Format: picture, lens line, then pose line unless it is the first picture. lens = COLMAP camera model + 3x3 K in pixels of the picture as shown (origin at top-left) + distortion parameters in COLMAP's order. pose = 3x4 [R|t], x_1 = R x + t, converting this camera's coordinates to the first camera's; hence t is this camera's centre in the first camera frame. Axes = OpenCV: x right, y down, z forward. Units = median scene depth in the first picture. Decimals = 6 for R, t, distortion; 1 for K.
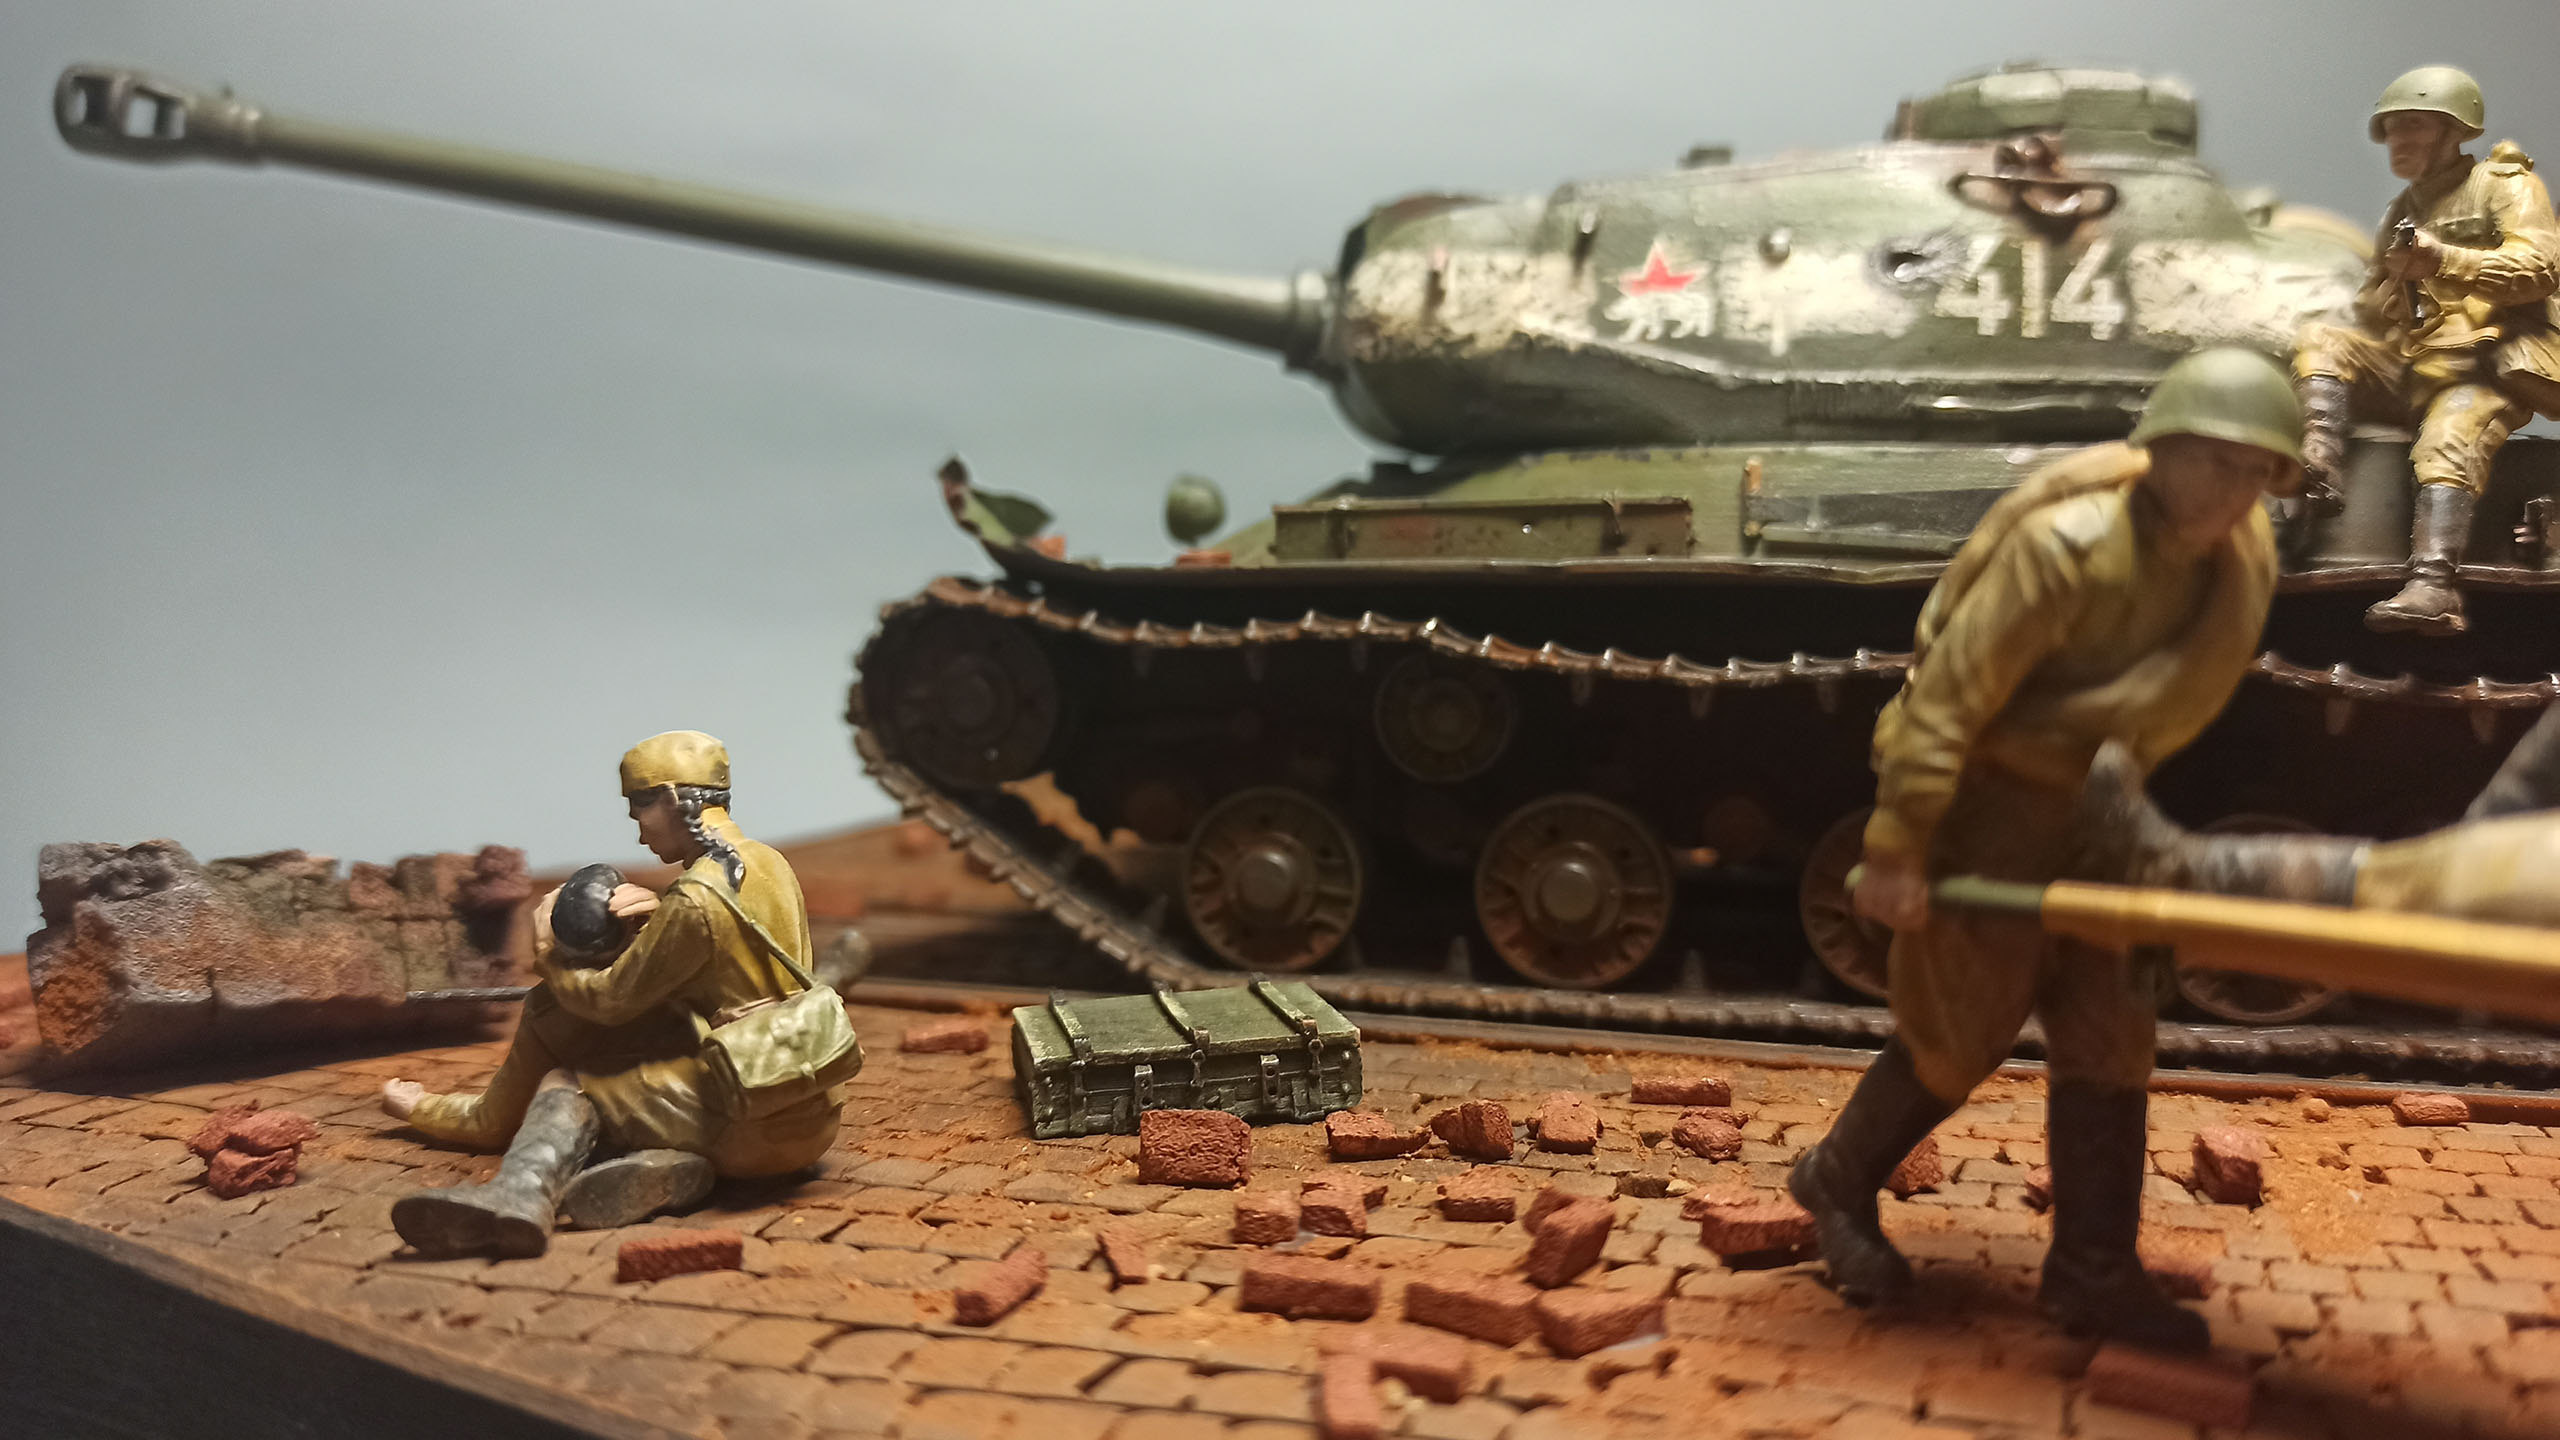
lens RADIAL K [[2017.0, 0, 1280.0], [0, 2017.0, 720.0], [0, 0, 1]] dist [-0.006836, -0.057426]
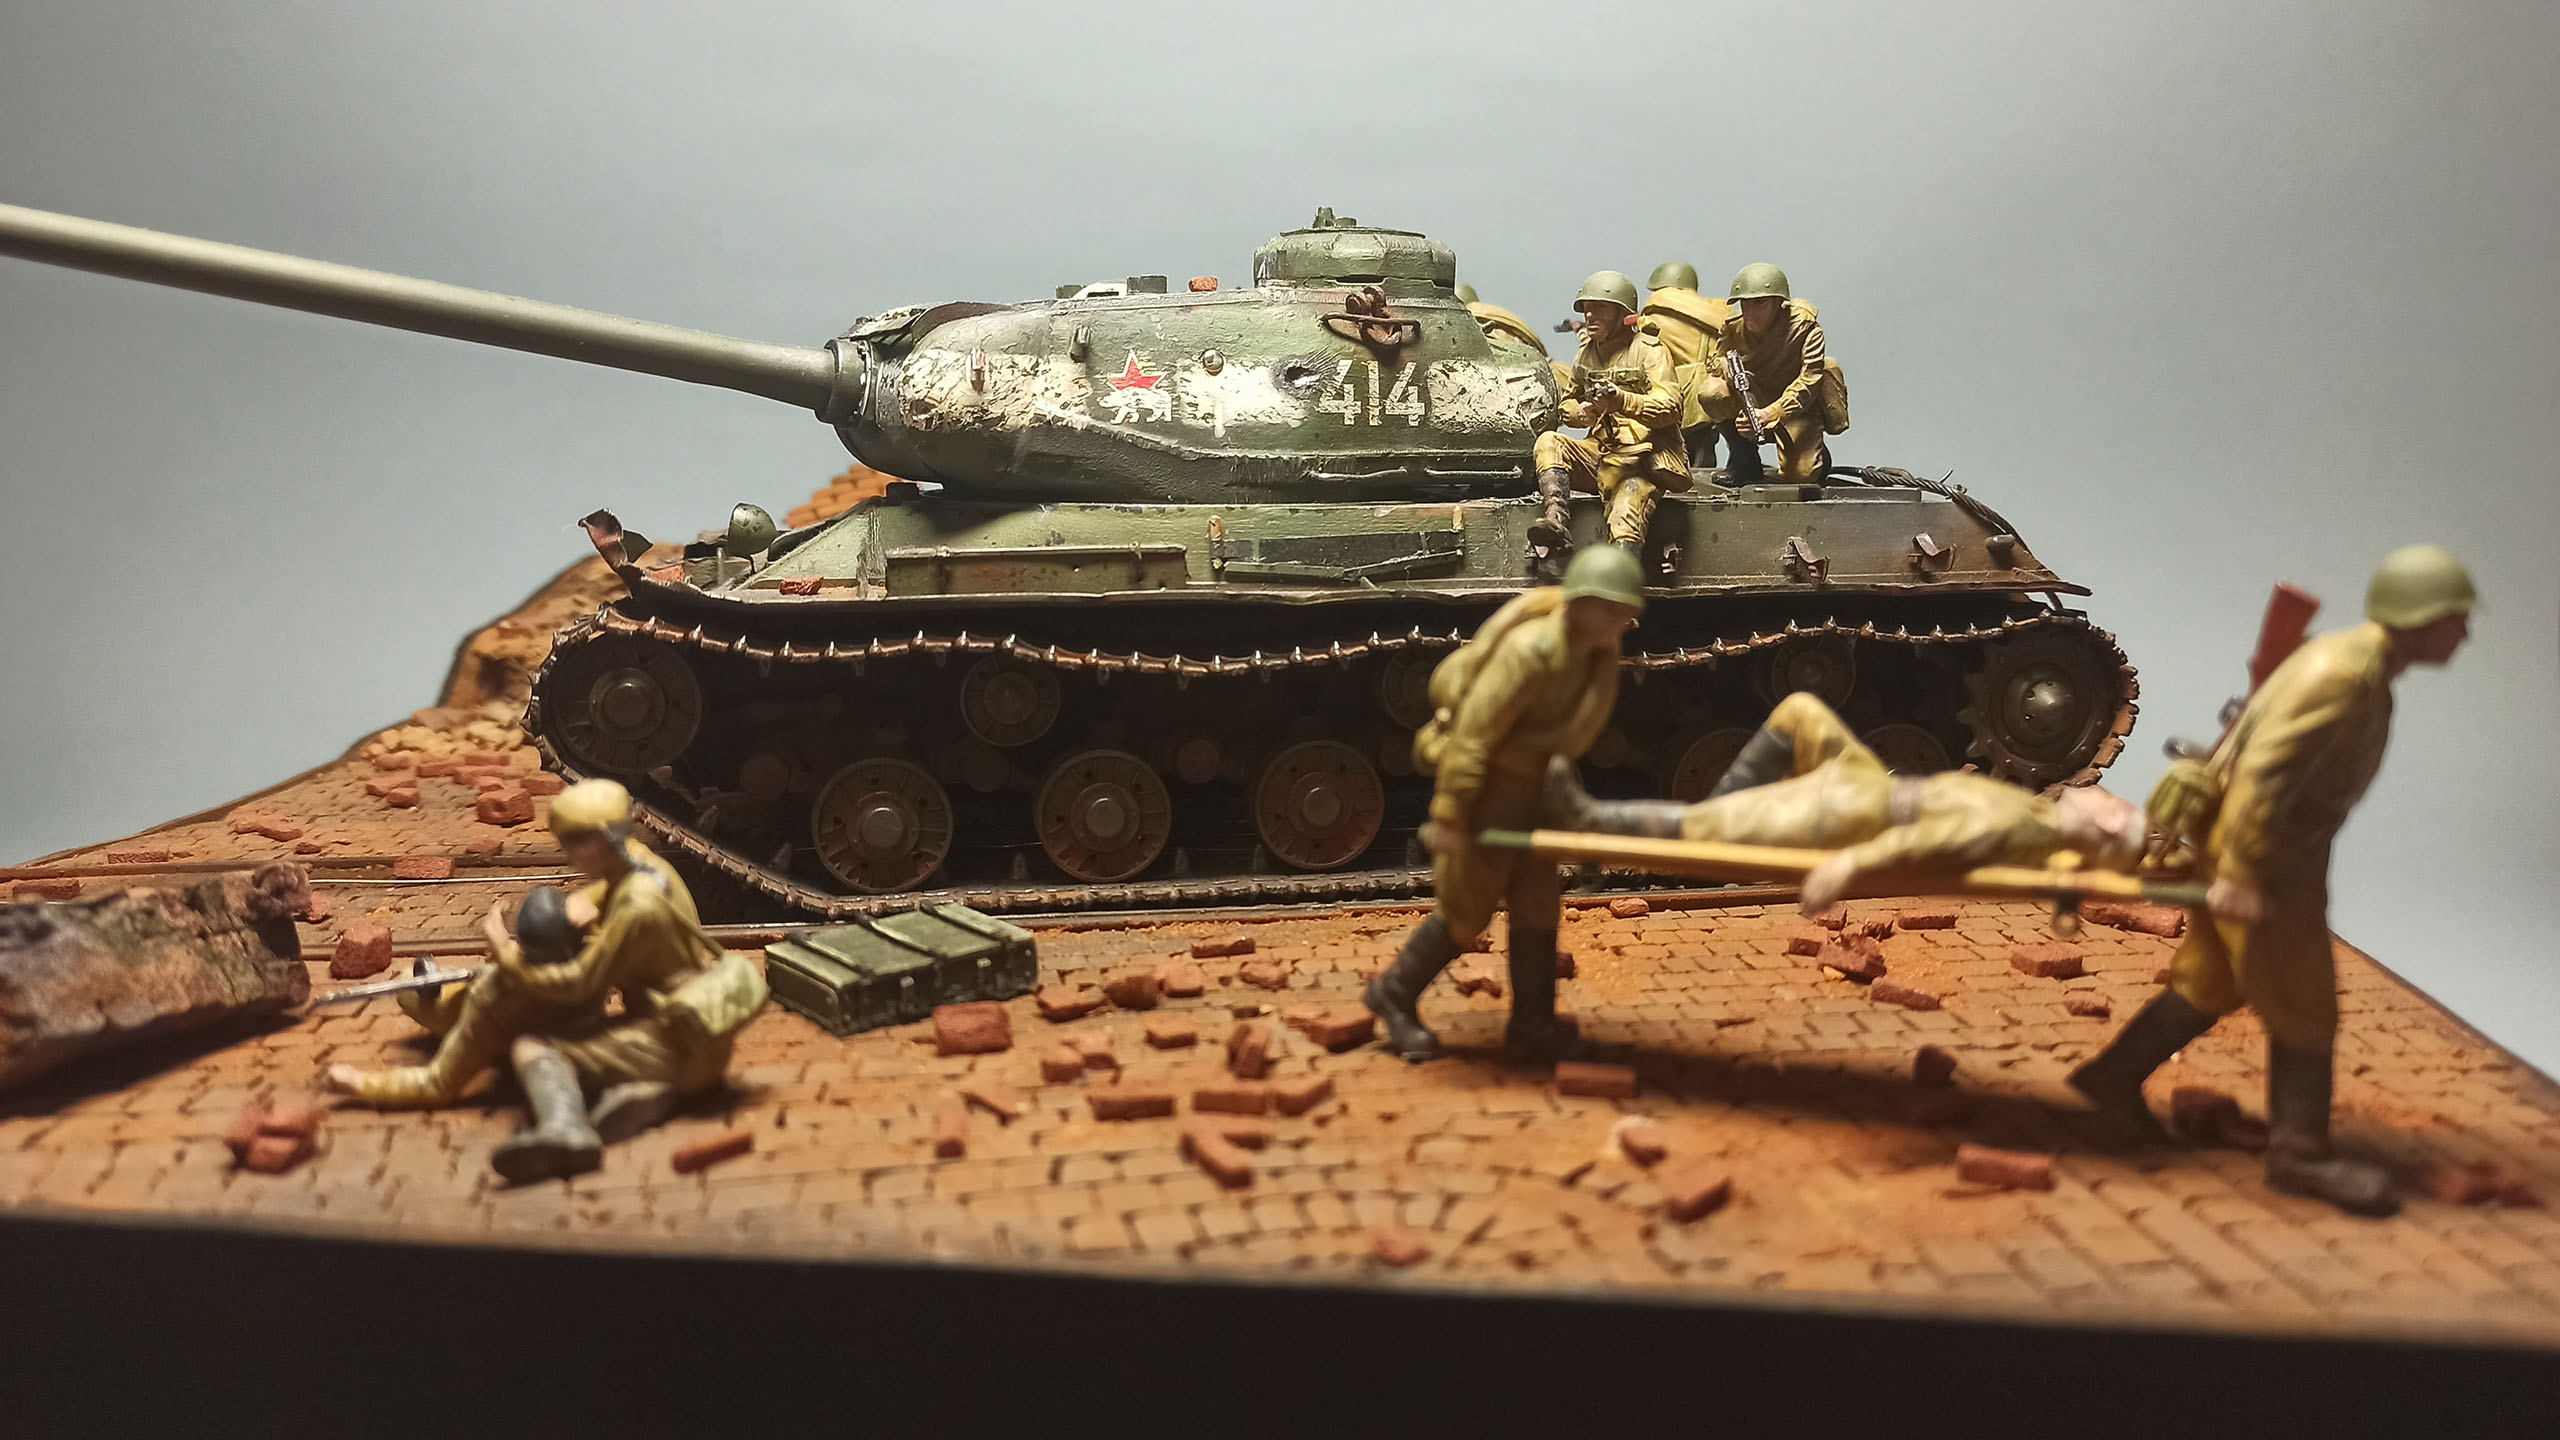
lens RADIAL K [[1976.1, 0, 1280.0], [0, 1976.1, 720.0], [0, 0, 1]] dist [0.013707, -0.061917]
pose [[0.888610, -0.072269, 0.452934, -0.384608], [0.026951, 0.994030, 0.105730, -0.130948], [-0.457871, -0.081745, 0.885253, -0.309683]]
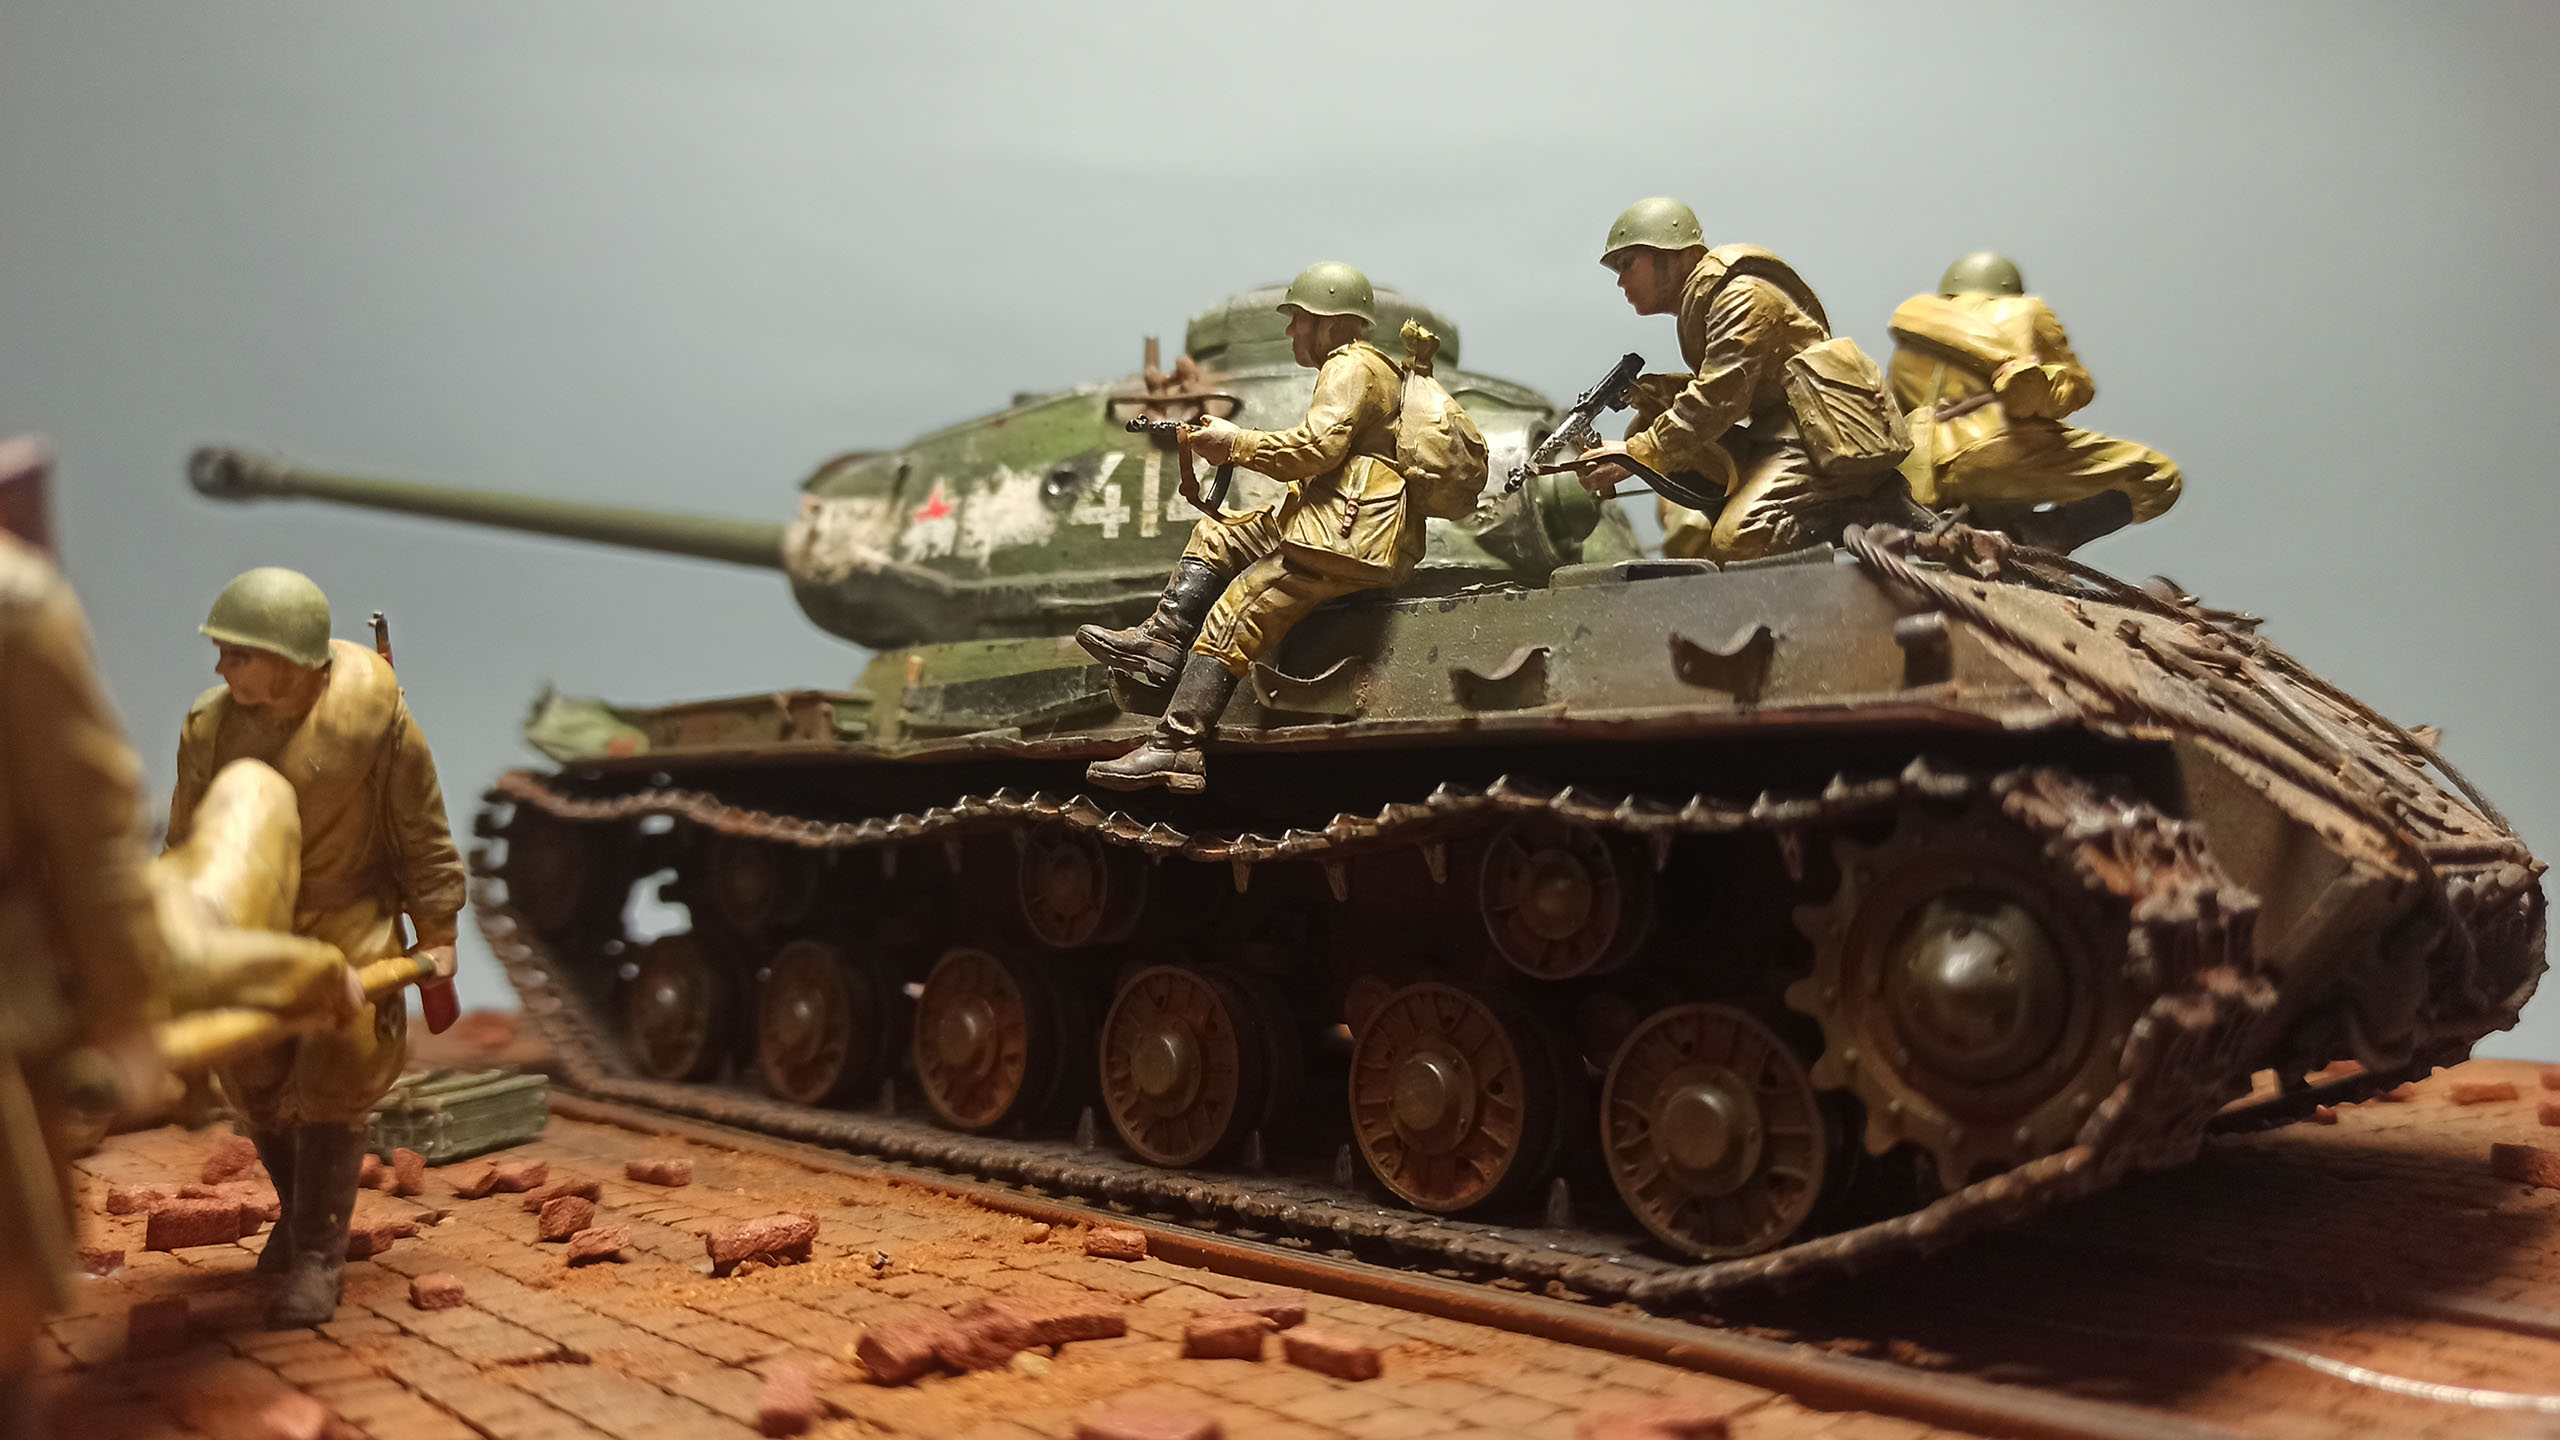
lens RADIAL K [[1976.1, 0, 1280.0], [0, 1976.1, 720.0], [0, 0, 1]] dist [0.013707, -0.061917]
pose [[0.884806, -0.027257, -0.465162, 0.956249], [-0.023508, 0.994405, -0.102985, 0.021872], [0.465367, 0.102057, 0.879214, 0.080854]]
